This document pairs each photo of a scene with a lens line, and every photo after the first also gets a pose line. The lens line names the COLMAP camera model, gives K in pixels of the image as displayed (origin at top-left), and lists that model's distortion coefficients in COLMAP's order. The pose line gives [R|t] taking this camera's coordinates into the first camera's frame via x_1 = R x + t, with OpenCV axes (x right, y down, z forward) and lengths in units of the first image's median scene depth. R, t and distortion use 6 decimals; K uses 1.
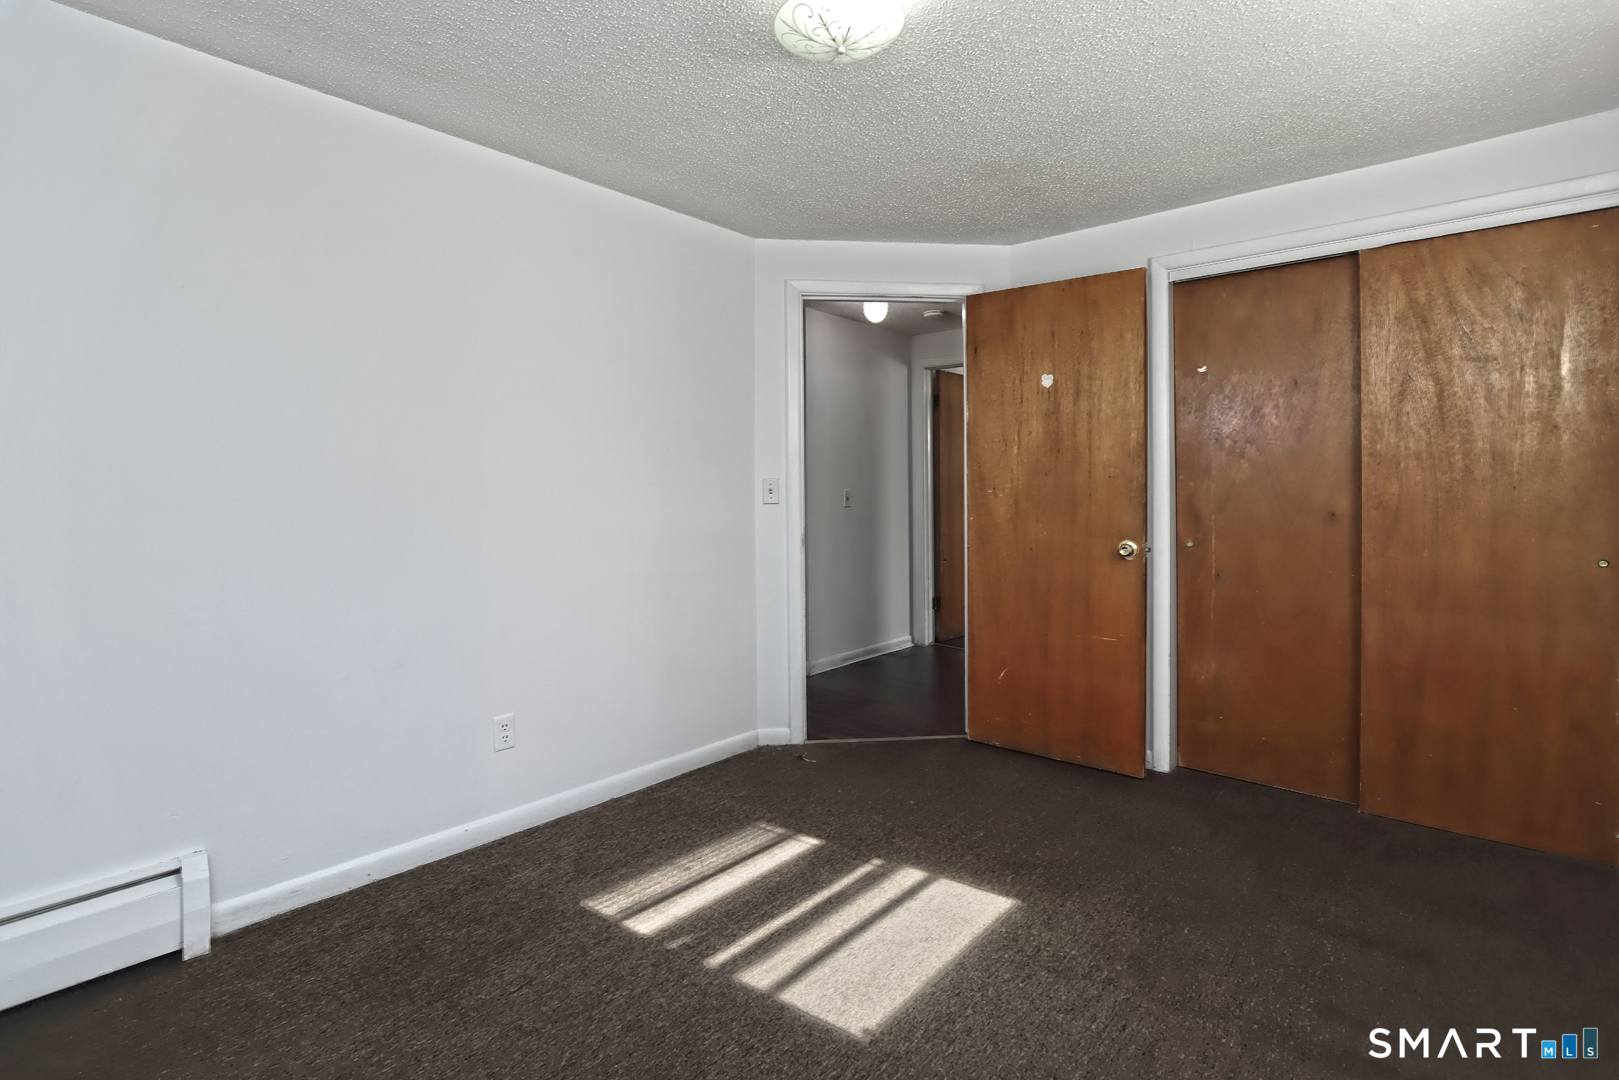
lens RADIAL K [[736.1, 0, 784.6], [0, 736.1, 493.3], [0, 0, 1]] dist [-0.019325, -0.000038]
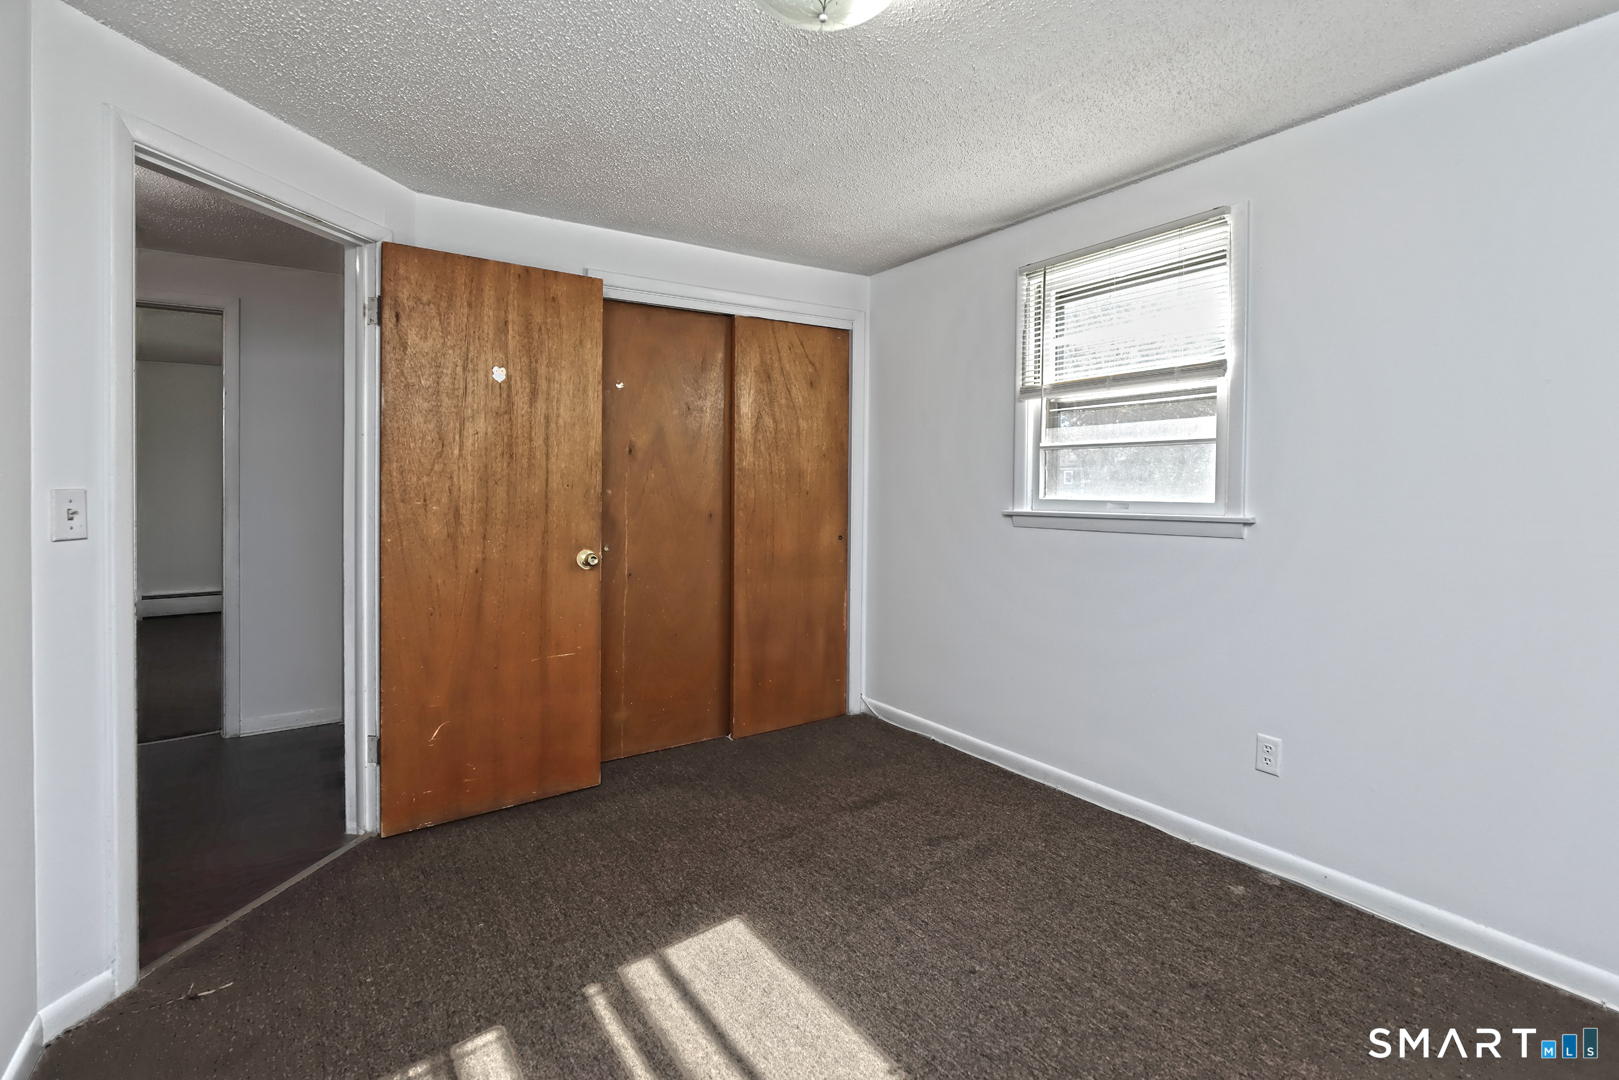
lens RADIAL K [[777.4, 0, 815.7], [0, 777.4, 491.8], [0, 0, 1]] dist [0.000332, 0.000313]
pose [[0.237977, -0.011626, 0.971201, -0.554215], [0.011108, 0.999896, 0.009247, -0.023822], [-0.971207, 0.008588, 0.238081, 0.523022]]
